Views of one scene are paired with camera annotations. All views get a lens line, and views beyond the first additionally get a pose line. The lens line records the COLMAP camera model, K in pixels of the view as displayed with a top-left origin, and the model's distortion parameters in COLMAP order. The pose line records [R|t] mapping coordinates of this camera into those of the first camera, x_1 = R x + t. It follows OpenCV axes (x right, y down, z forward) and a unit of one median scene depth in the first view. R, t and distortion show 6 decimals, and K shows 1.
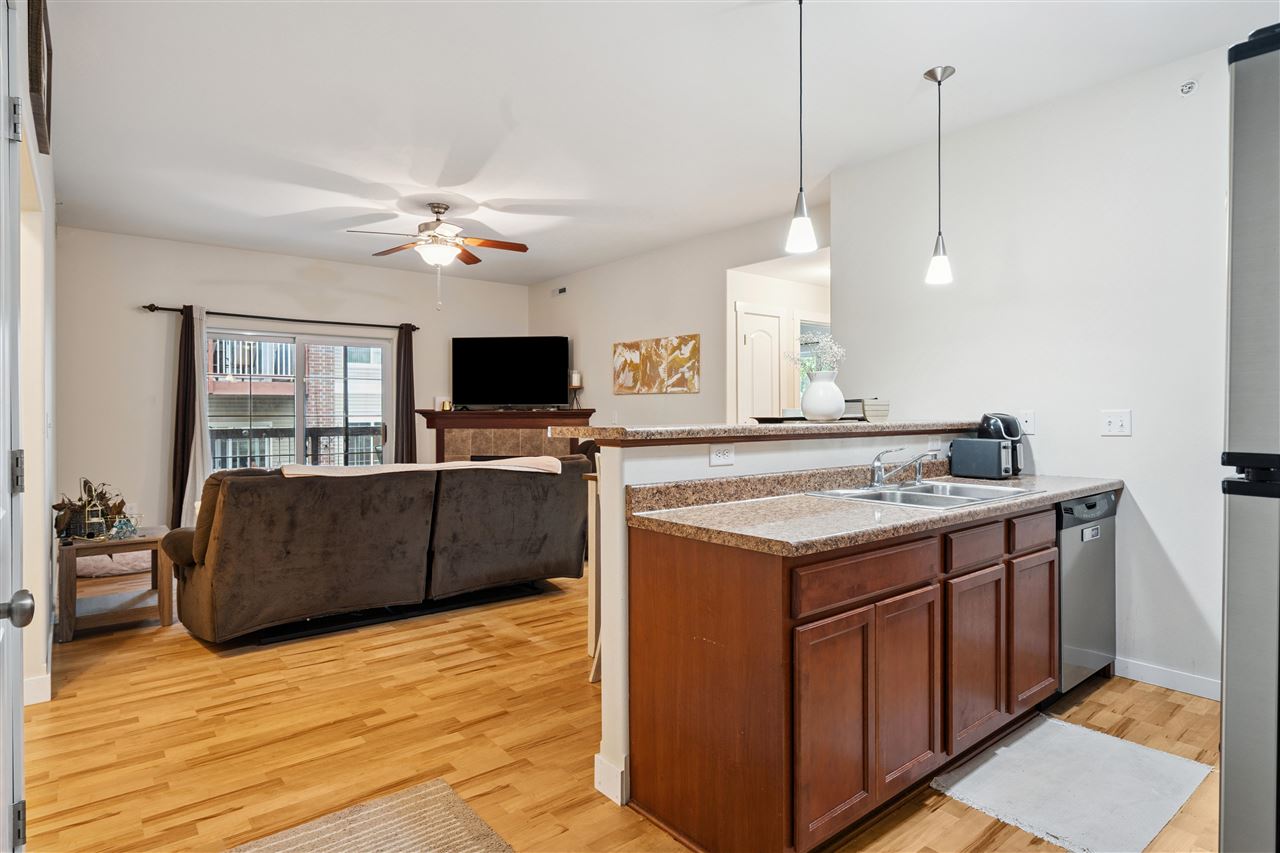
lens RADIAL K [[685.9, 0, 645.1], [0, 685.9, 409.0], [0, 0, 1]] dist [-0.004075, 0.001427]
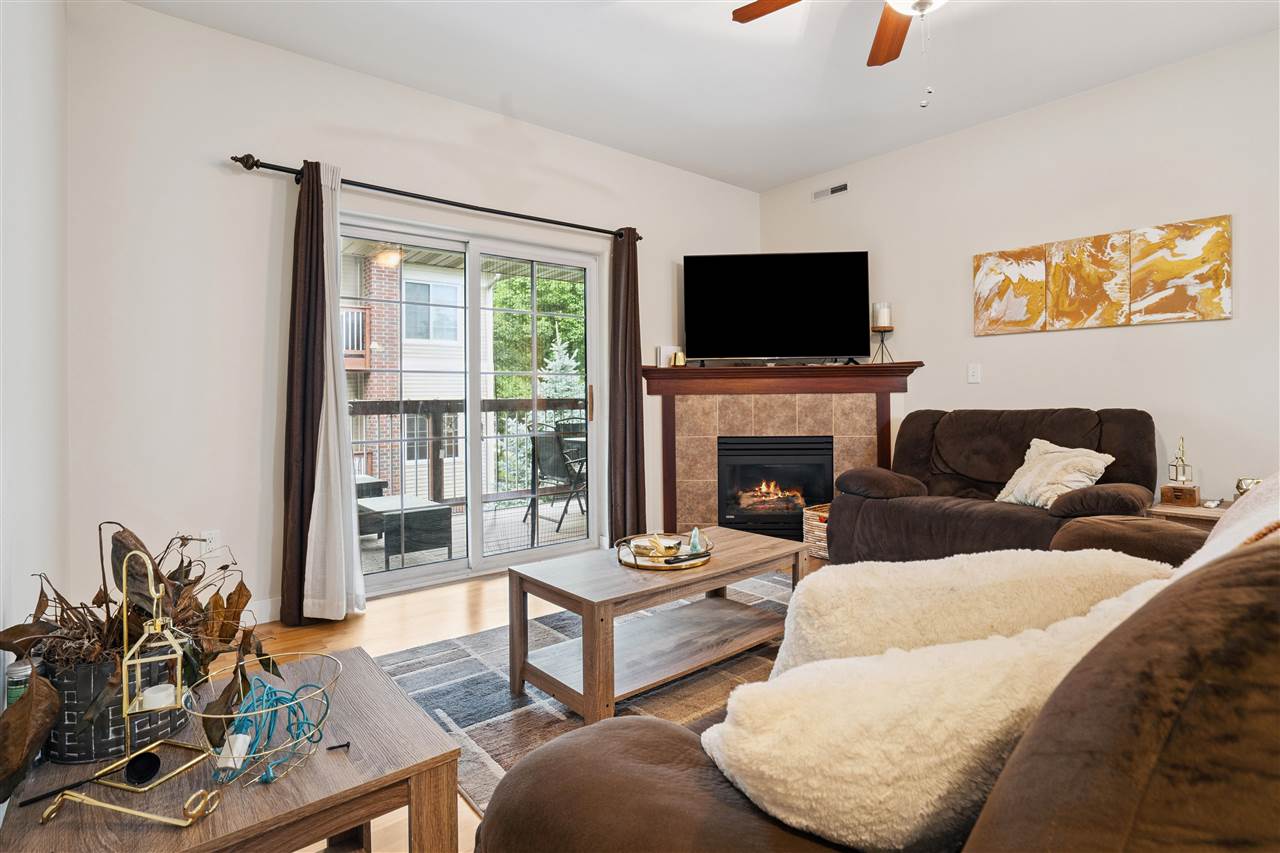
lens RADIAL K [[628.4, 0, 651.0], [0, 628.4, 385.9], [0, 0, 1]] dist [-0.024097, 0.004771]
pose [[0.999729, -0.008280, 0.021776, -0.416514], [0.008559, 0.999882, -0.012722, 0.034409], [-0.021668, 0.012905, 0.999682, 0.510189]]
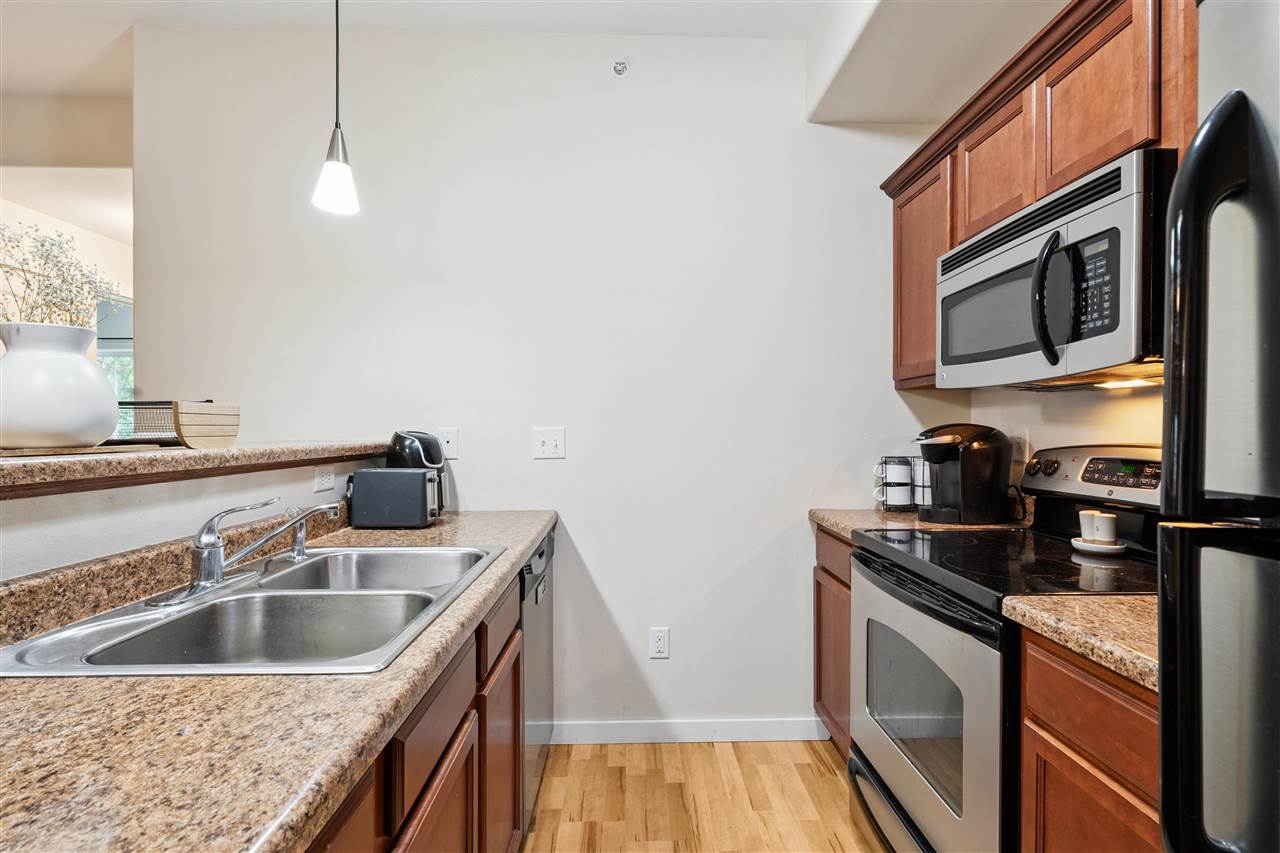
lens RADIAL K [[601.3, 0, 640.8], [0, 601.3, 434.6], [0, 0, 1]] dist [-0.010551, 0.002712]
pose [[0.611905, -0.003470, 0.790924, 0.096879], [-0.003654, 0.999967, 0.007214, 0.002638], [-0.790923, -0.007304, 0.611873, 0.254476]]
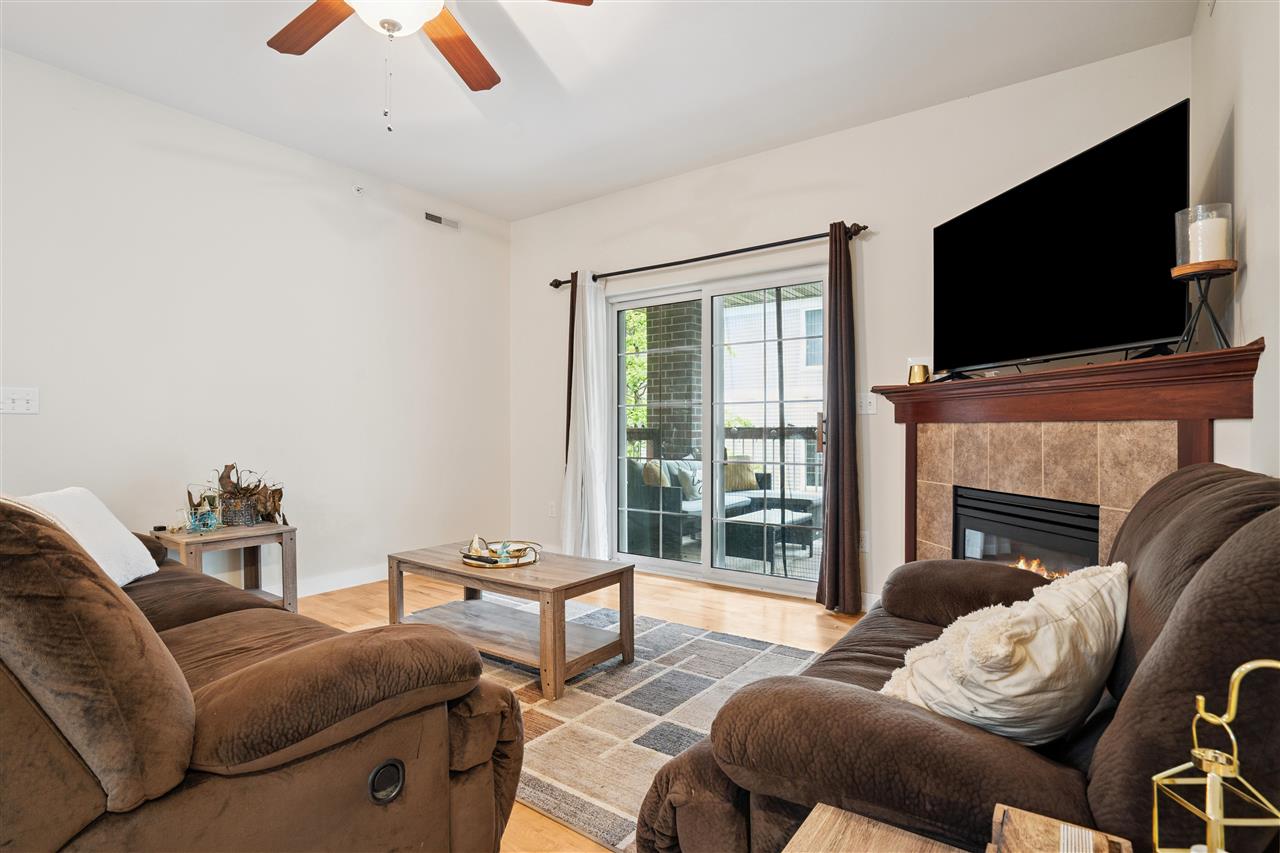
lens RADIAL K [[628.4, 0, 656.0], [0, 628.4, 429.3], [0, 0, 1]] dist [-0.024097, 0.004771]
pose [[0.272987, 0.004242, -0.962008, 0.098693], [0.003042, 0.999981, 0.005273, 0.037639], [0.962013, -0.004365, 0.272969, 0.892927]]
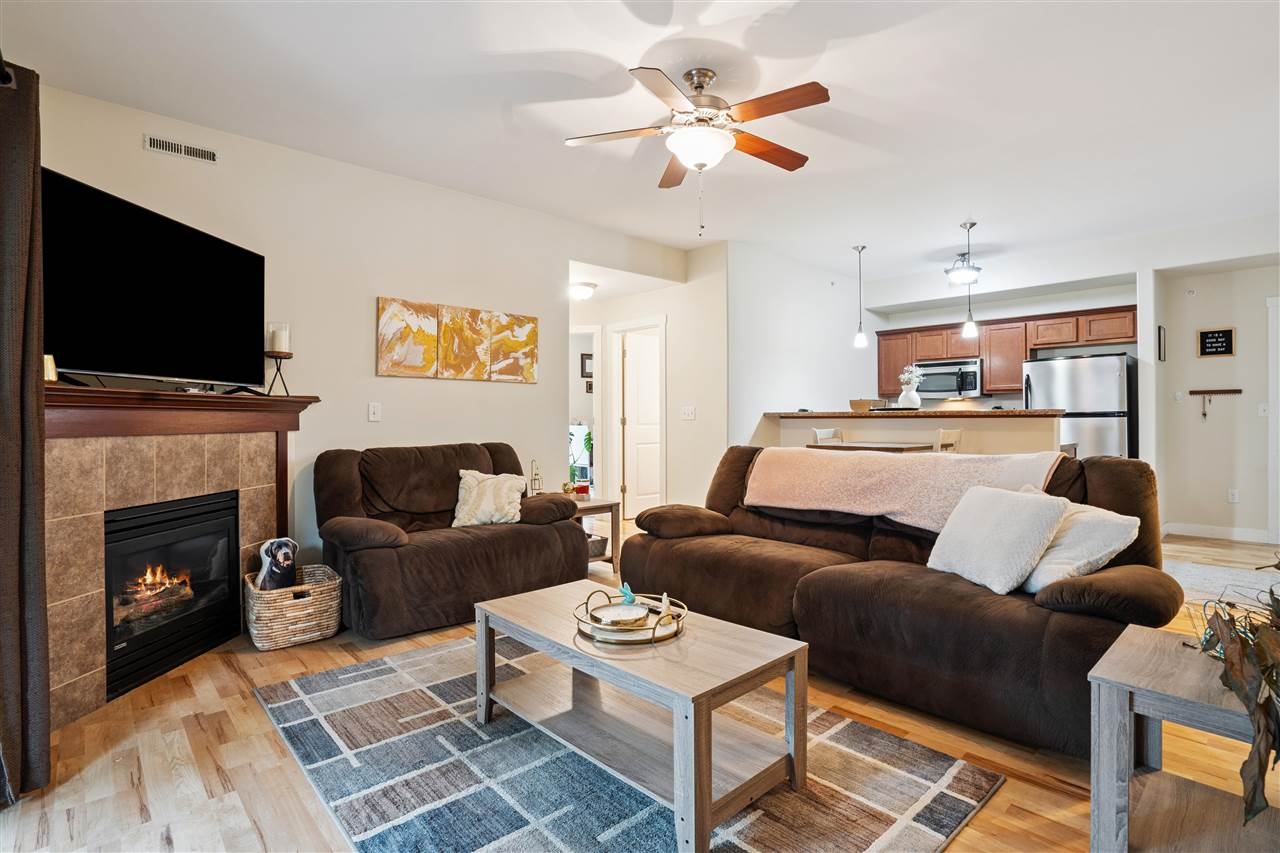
lens RADIAL K [[628.4, 0, 635.1], [0, 628.4, 417.4], [0, 0, 1]] dist [-0.024097, 0.004771]
pose [[-0.047057, 0.005303, 0.998878, -0.753750], [-0.000178, 0.999986, -0.005317, 0.024931], [-0.998892, -0.000428, -0.047055, 0.923388]]
